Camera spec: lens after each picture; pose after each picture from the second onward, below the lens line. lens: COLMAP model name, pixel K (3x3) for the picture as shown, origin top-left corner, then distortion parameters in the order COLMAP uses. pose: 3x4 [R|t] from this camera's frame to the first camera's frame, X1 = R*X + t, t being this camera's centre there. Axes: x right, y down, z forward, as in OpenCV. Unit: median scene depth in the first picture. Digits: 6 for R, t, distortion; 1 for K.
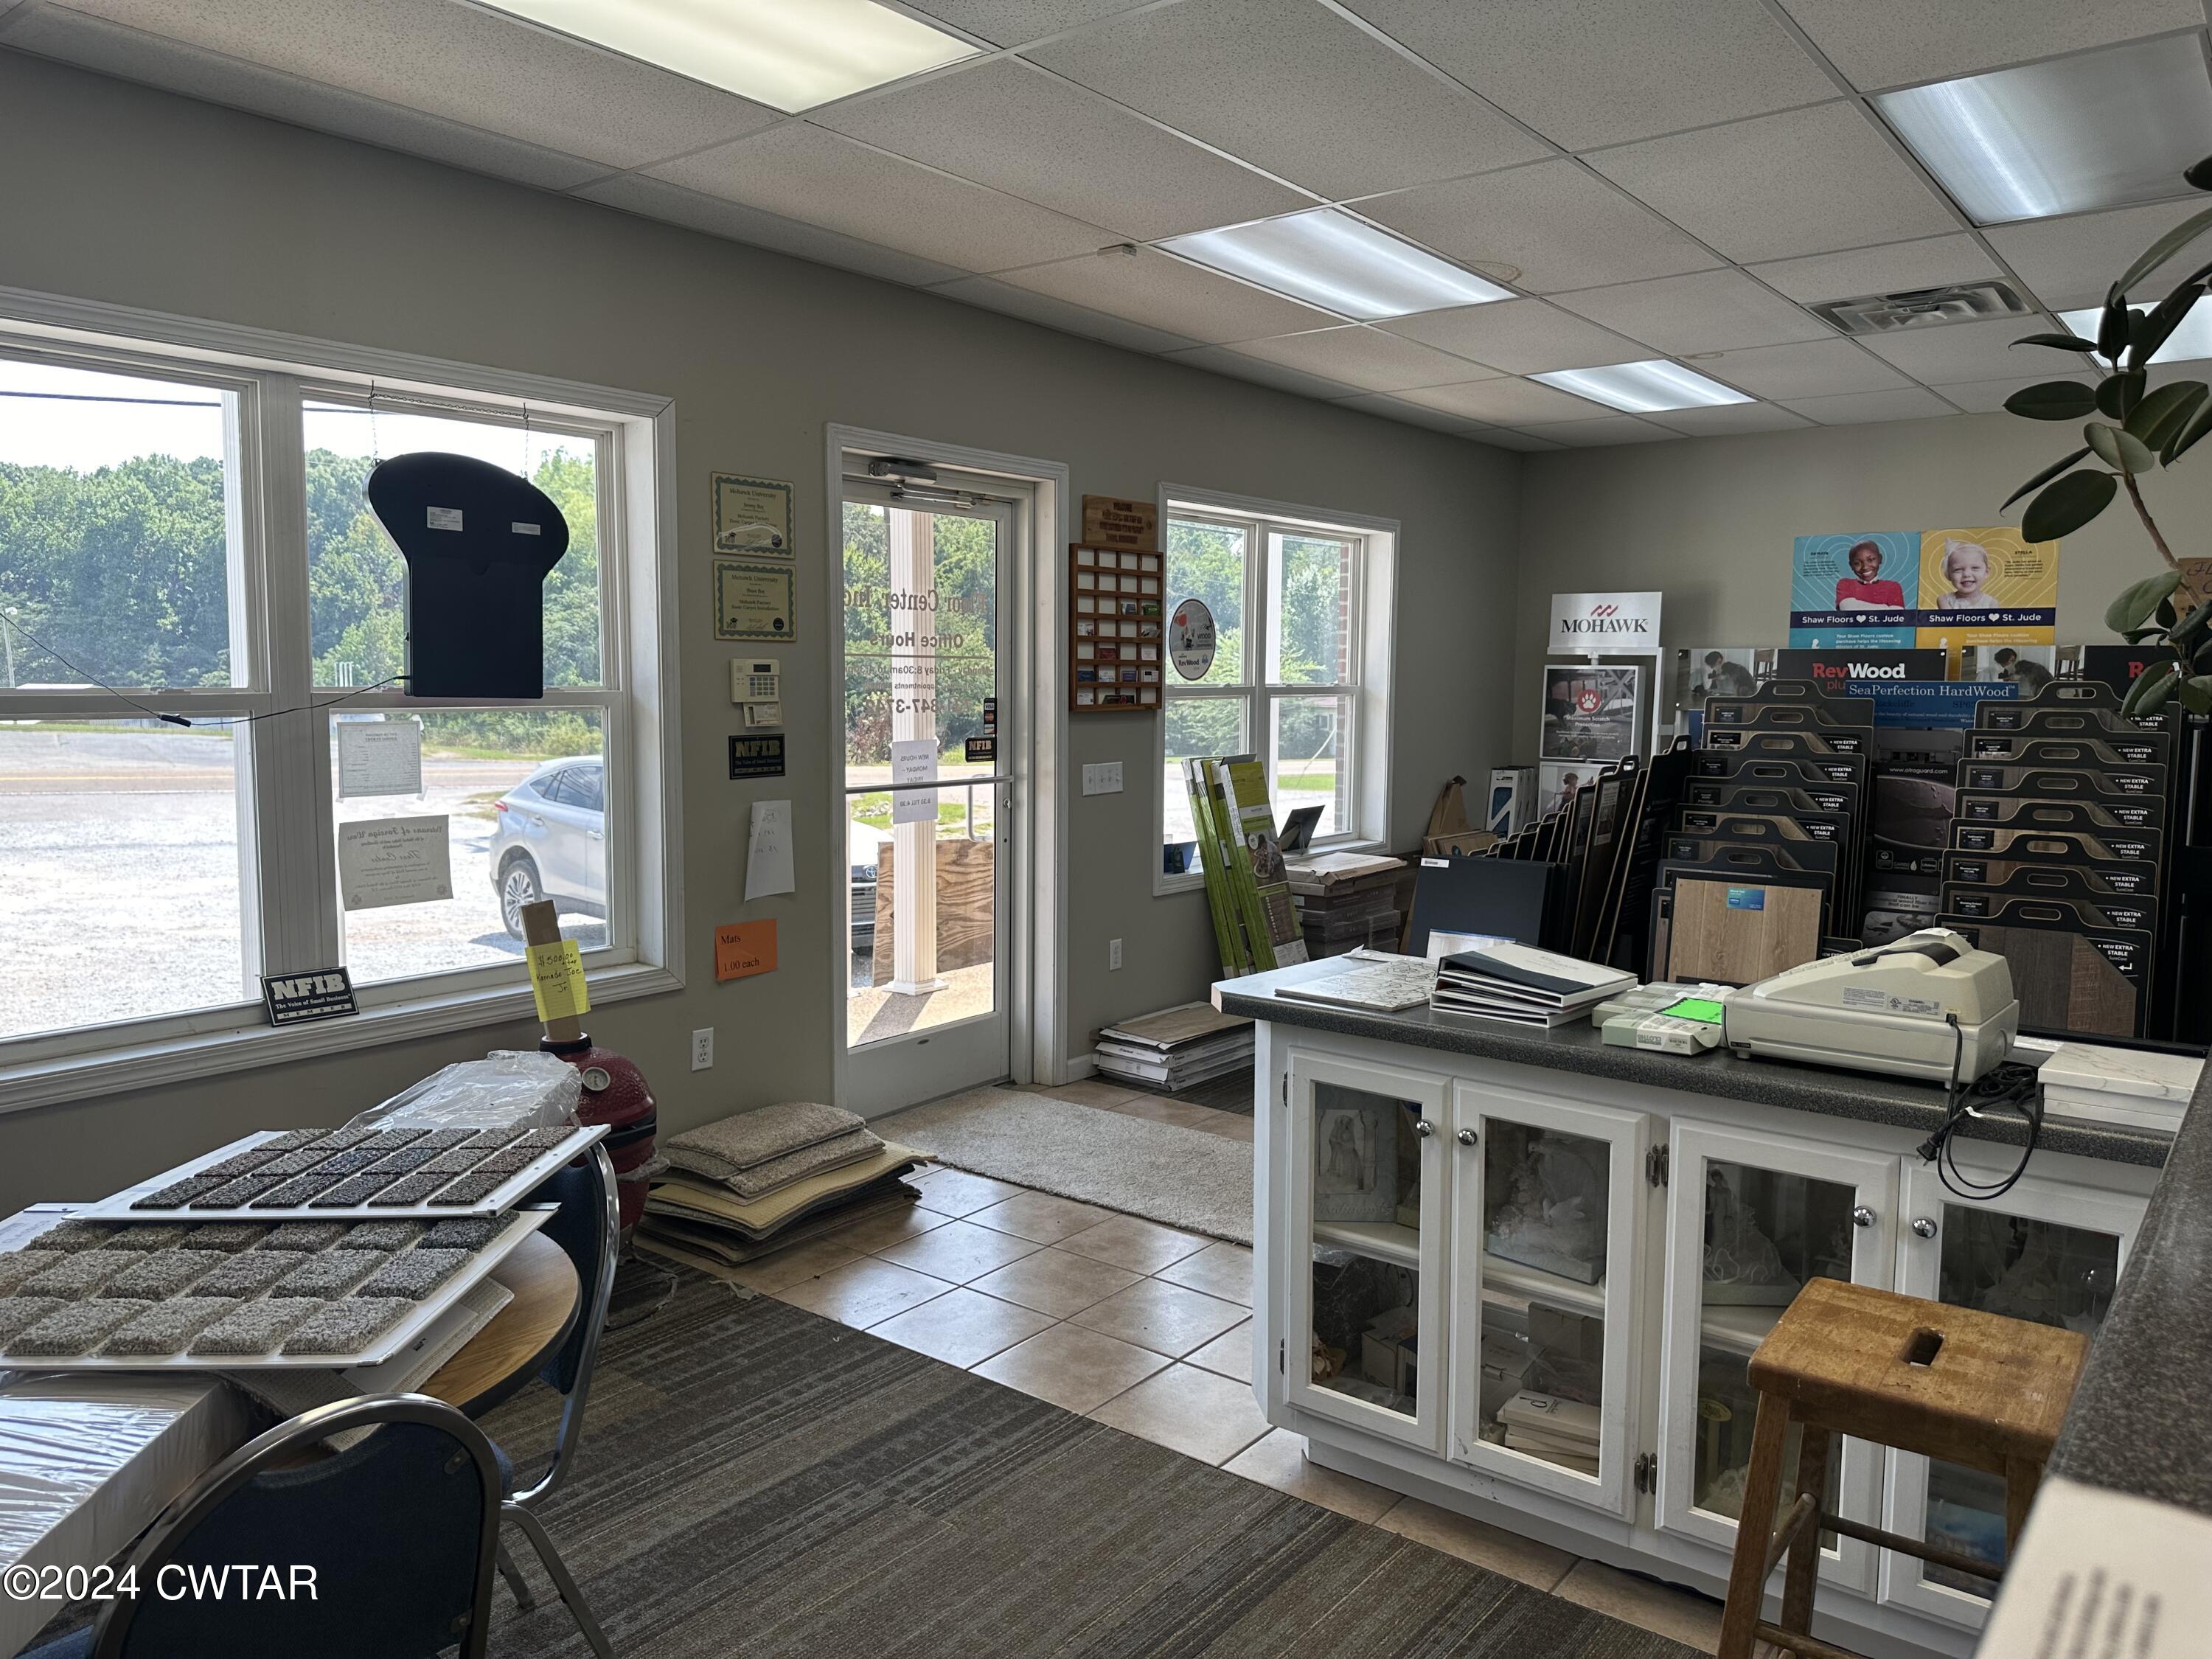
lens RADIAL K [[1541.5, 0, 1115.0], [0, 1541.5, 812.2], [0, 0, 1]] dist [0.156277, -0.306550]
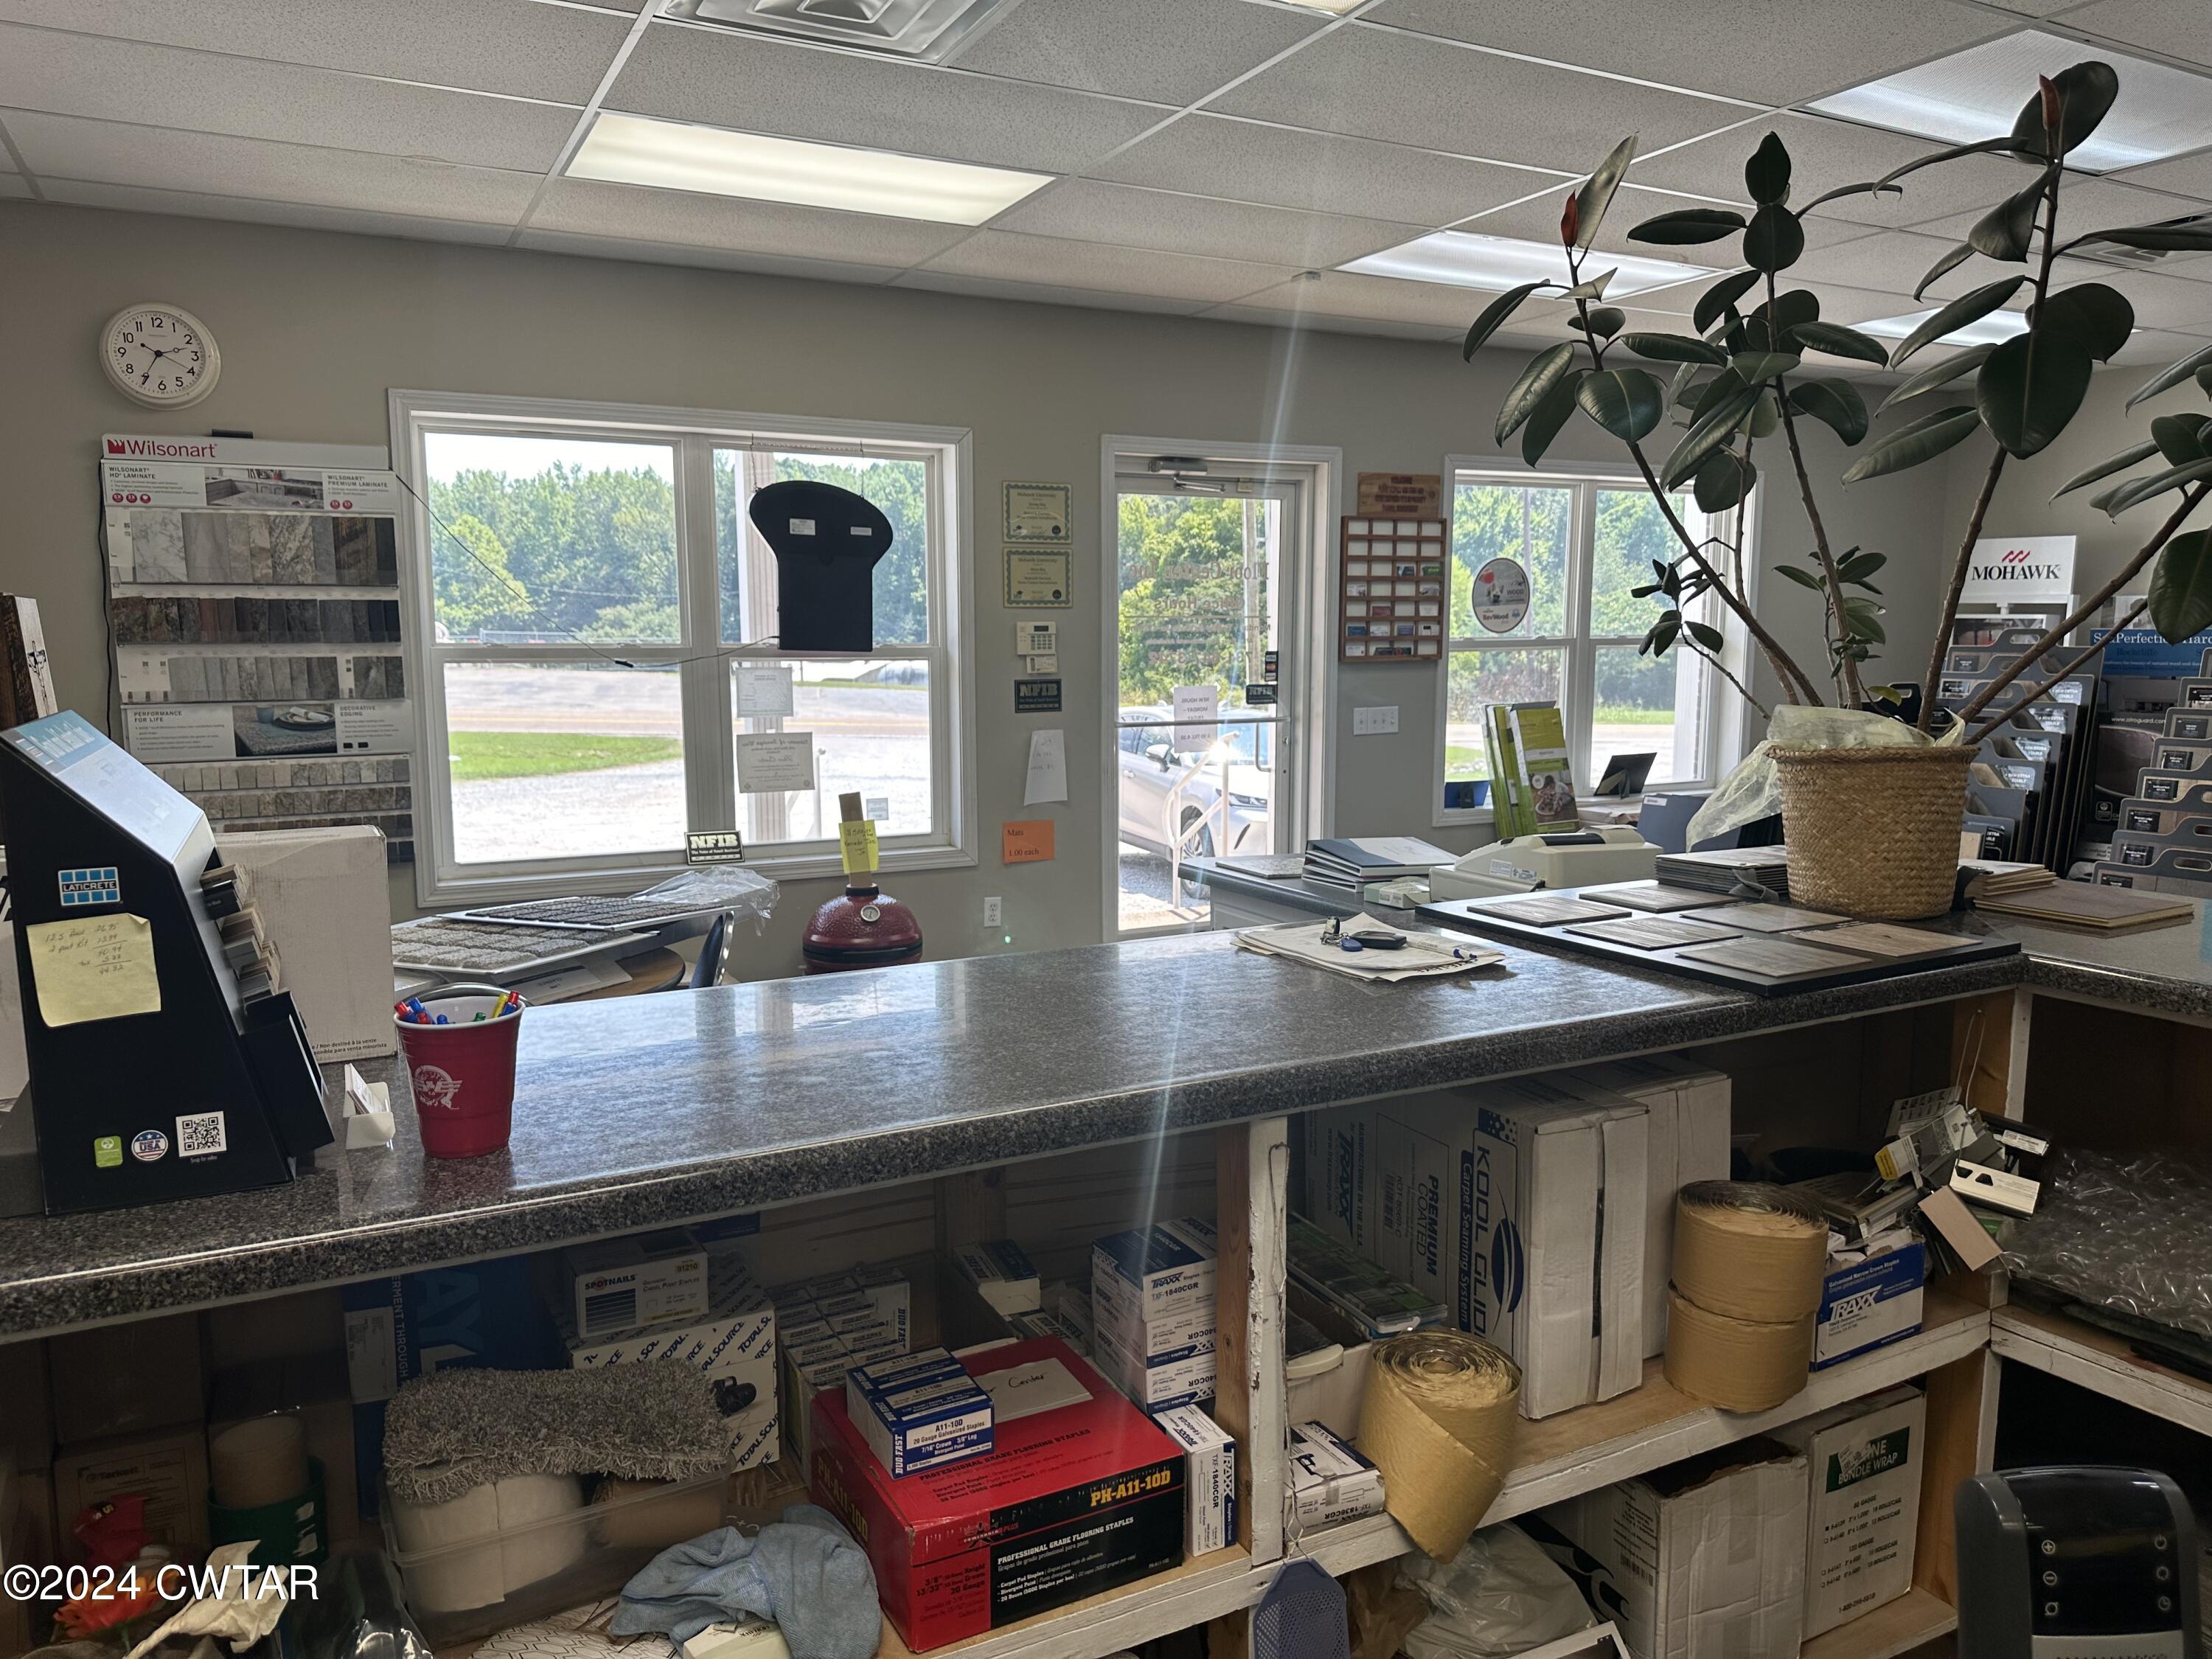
lens RADIAL K [[1548.6, 0, 1110.4], [0, 1548.6, 833.7], [0, 0, 1]] dist [0.147806, -0.252304]
pose [[0.910811, 0.044065, -0.410464, 0.292402], [-0.027909, 0.998585, 0.045272, 0.015442], [0.411878, -0.029779, 0.910752, -0.139583]]
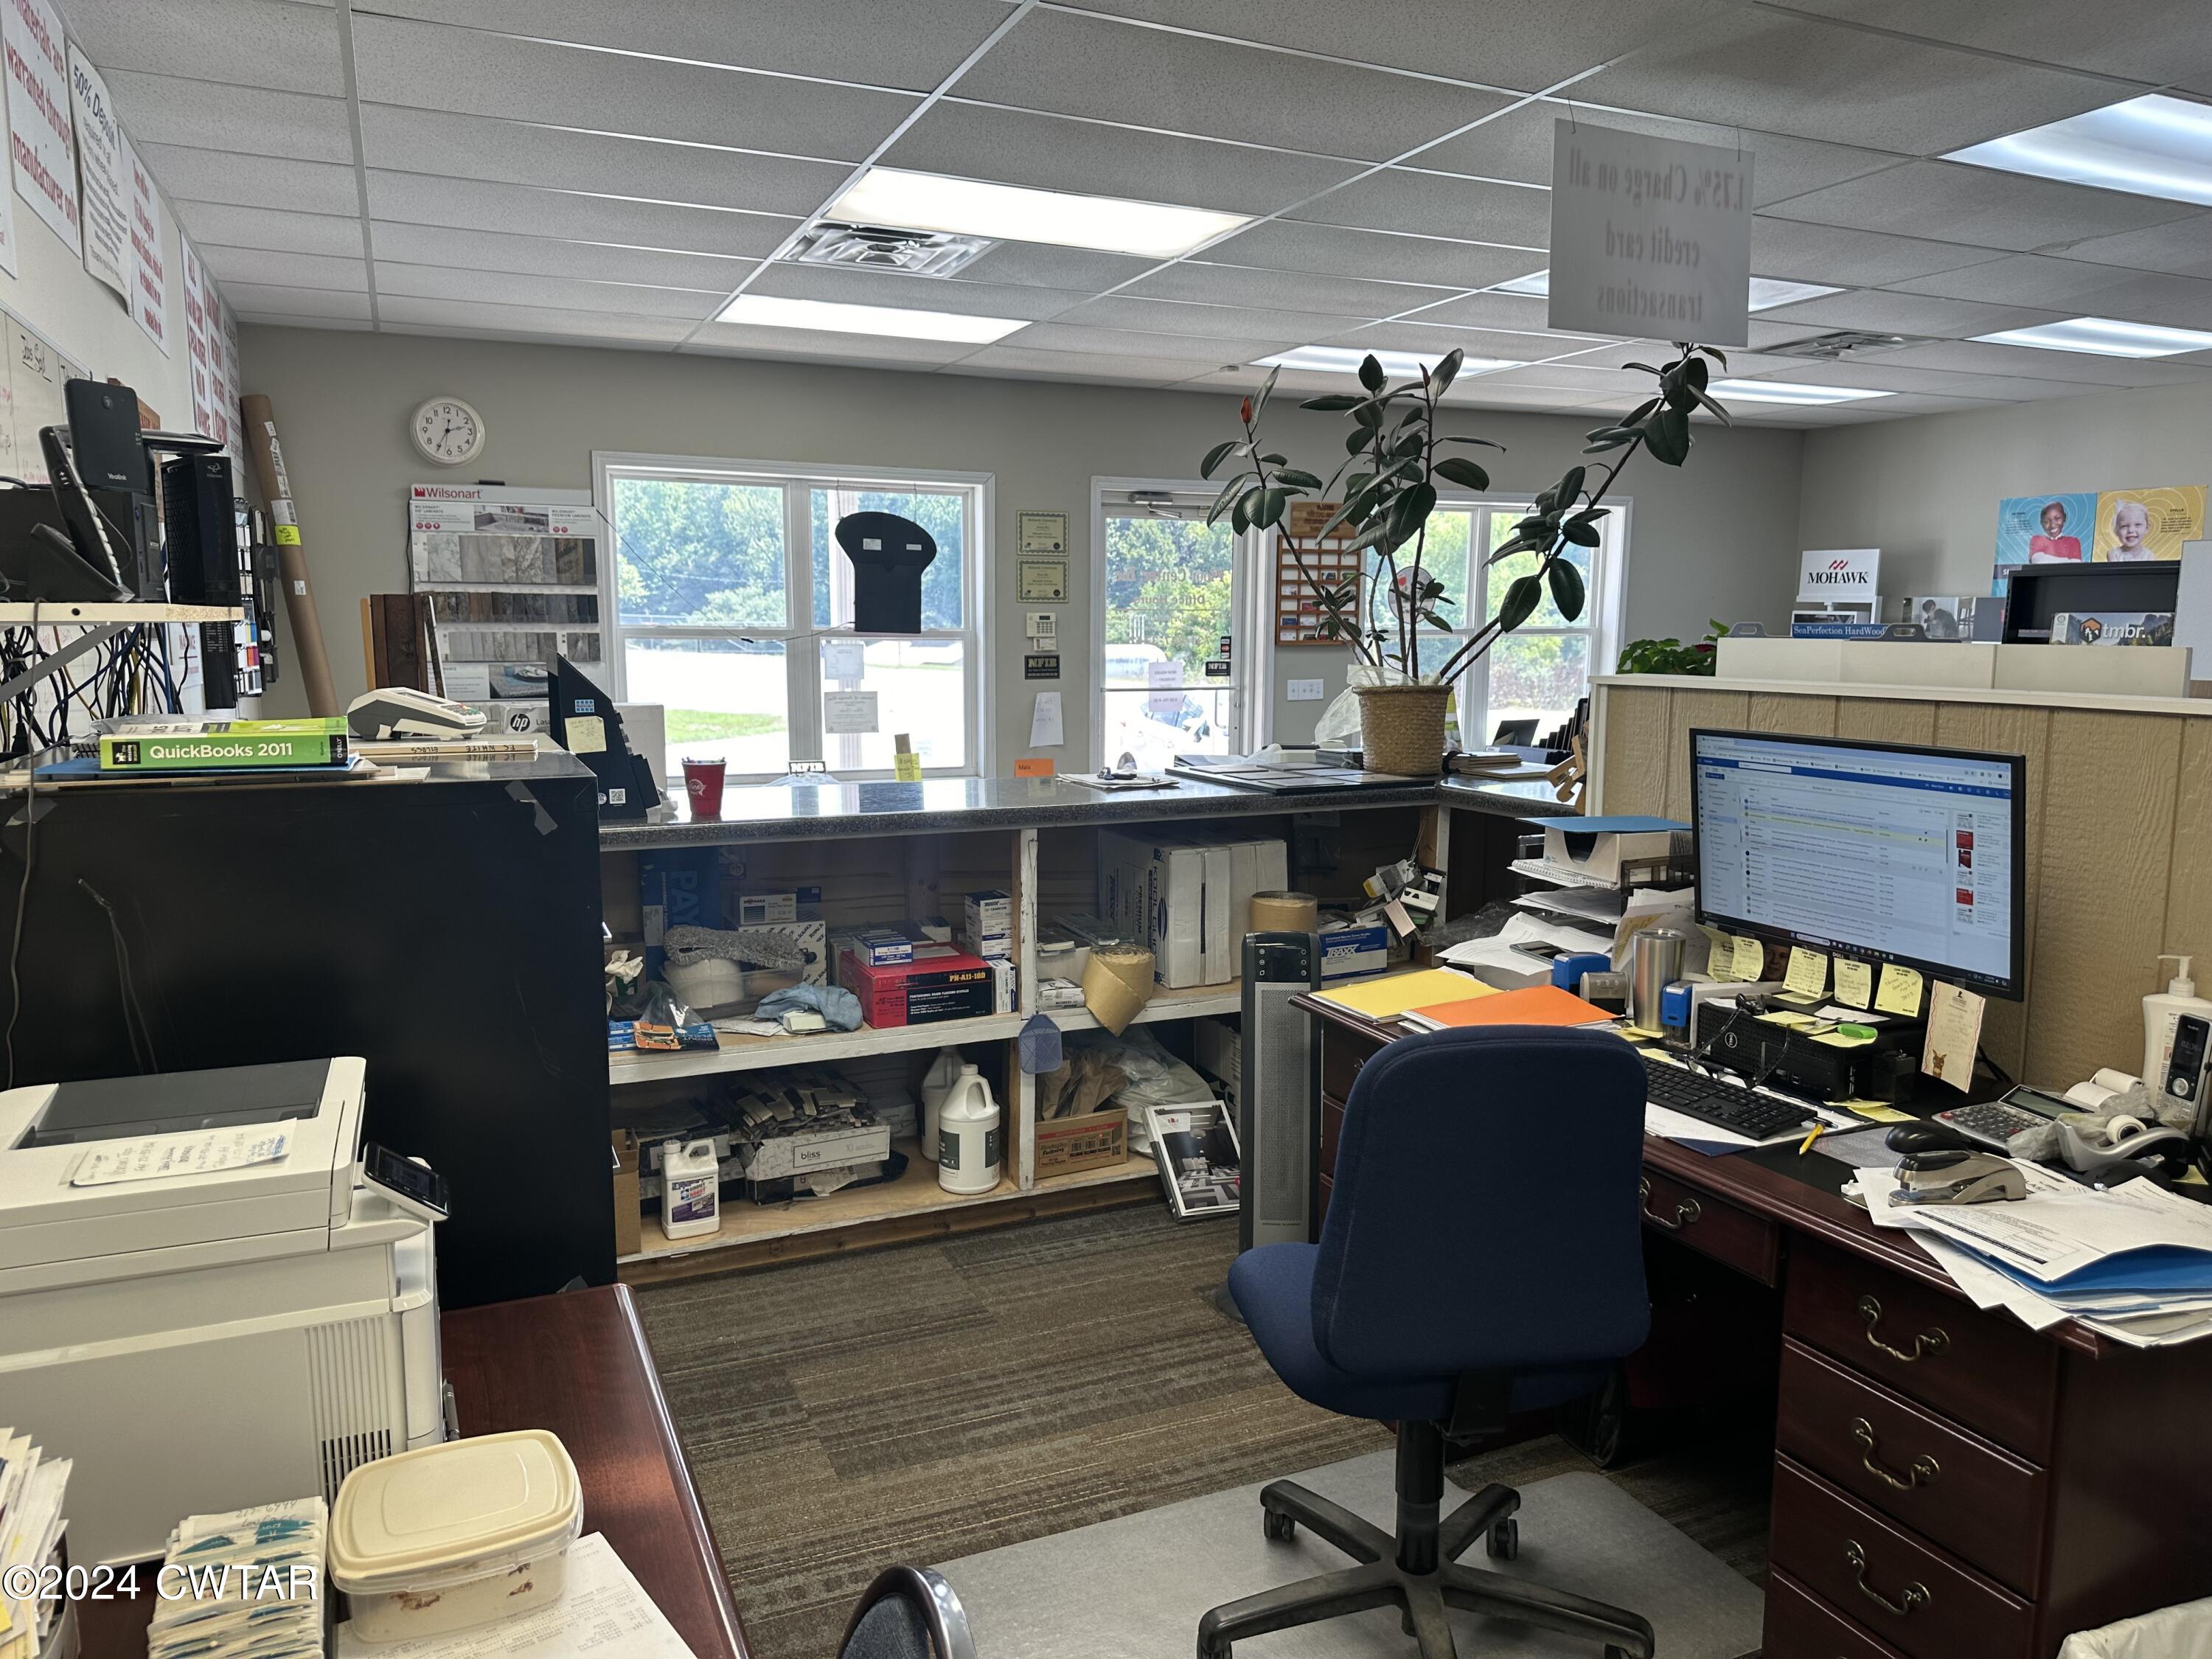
lens RADIAL K [[1548.6, 0, 1110.4], [0, 1548.6, 833.7], [0, 0, 1]] dist [0.147806, -0.252304]
pose [[0.883376, 0.062664, -0.464457, 0.541577], [-0.041424, 0.997582, 0.055806, 0.041869], [0.466831, -0.030058, 0.883835, -0.440432]]
